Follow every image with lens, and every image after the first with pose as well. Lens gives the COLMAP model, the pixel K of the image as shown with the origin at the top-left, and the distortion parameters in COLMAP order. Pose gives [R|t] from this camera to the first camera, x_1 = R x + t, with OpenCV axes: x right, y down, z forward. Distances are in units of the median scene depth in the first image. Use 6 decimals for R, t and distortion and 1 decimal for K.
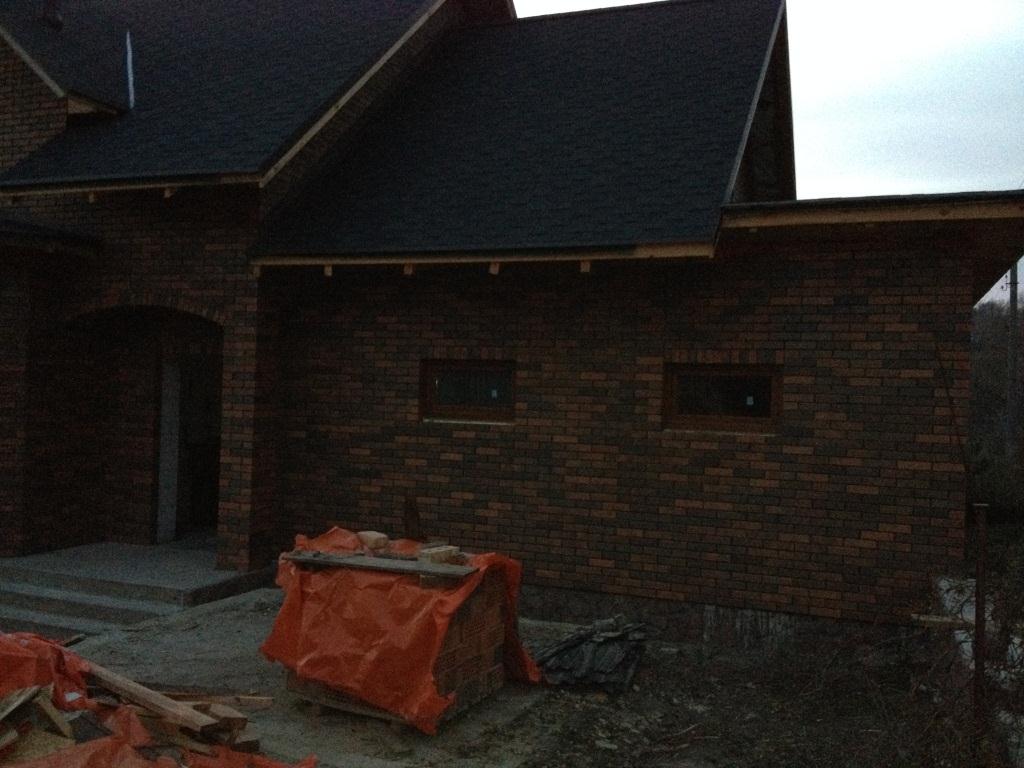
lens RADIAL K [[957.2, 0, 514.9], [0, 957.2, 387.8], [0, 0, 1]] dist [0.136122, -0.289493]
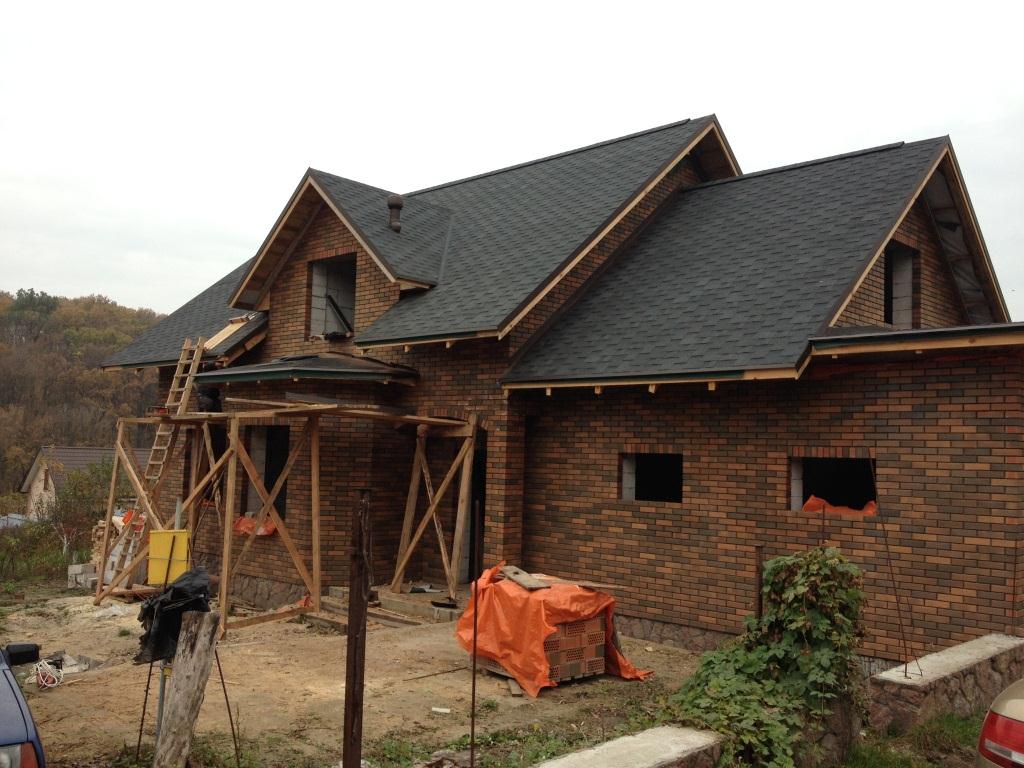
lens RADIAL K [[957.2, 0, 514.9], [0, 957.2, 387.8], [0, 0, 1]] dist [0.136122, -0.289493]
pose [[0.924633, -0.028746, -0.379774, 0.296032], [-0.004246, 0.996307, -0.085752, -0.005028], [0.380837, 0.080902, 0.921096, -0.325101]]
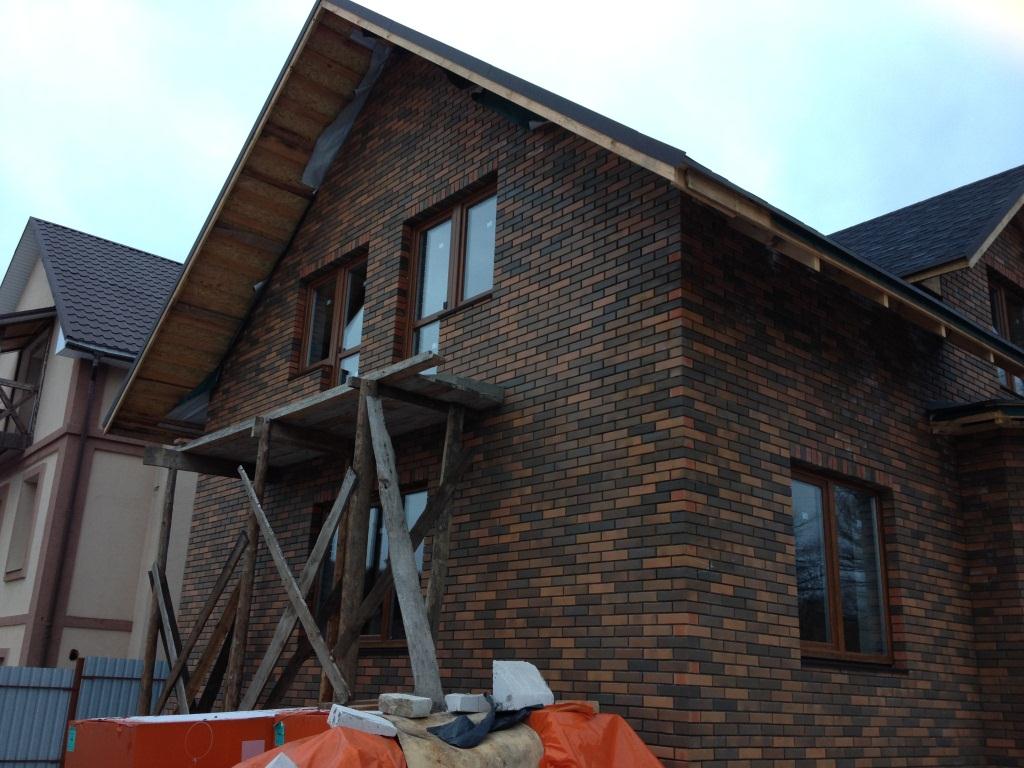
lens RADIAL K [[957.2, 0, 514.9], [0, 957.2, 387.8], [0, 0, 1]] dist [0.136122, -0.289493]
pose [[0.463273, 0.253592, 0.849158, -2.017933], [-0.020718, 0.961022, -0.275696, 0.078375], [-0.885973, 0.110130, 0.450470, 1.218570]]
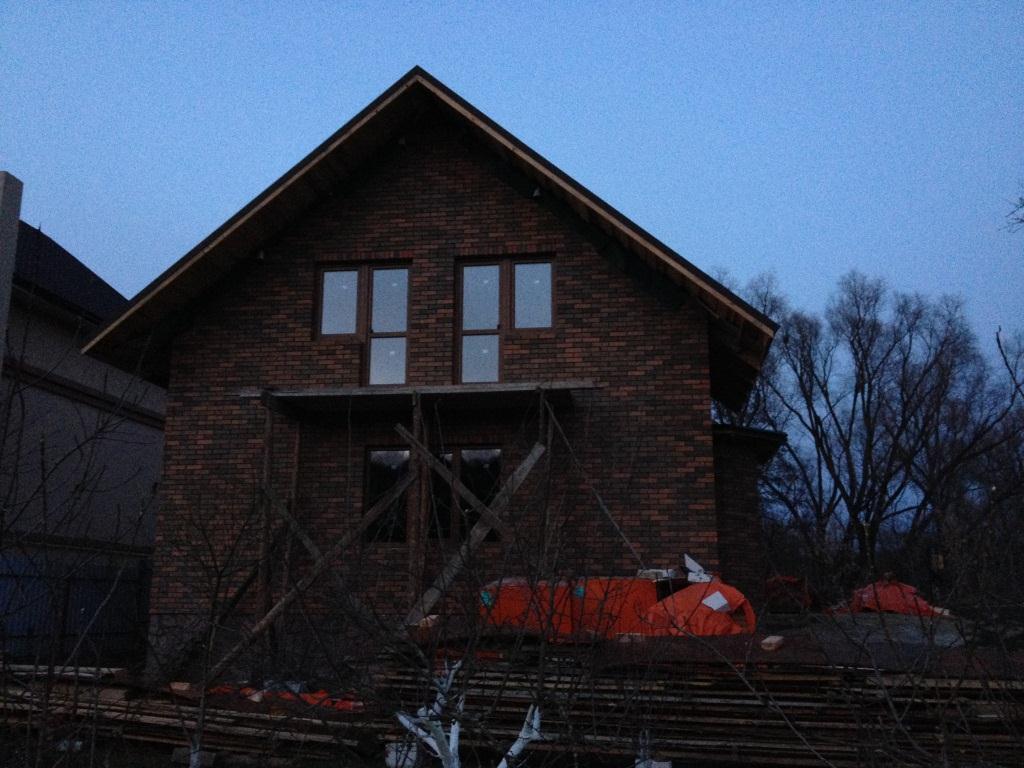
lens RADIAL K [[957.2, 0, 514.9], [0, 957.2, 387.8], [0, 0, 1]] dist [0.136122, -0.289493]
pose [[-0.233946, 0.183741, 0.954730, -2.679018], [-0.006491, 0.981663, -0.190515, 0.105591], [-0.972228, -0.050768, -0.228464, 2.065129]]
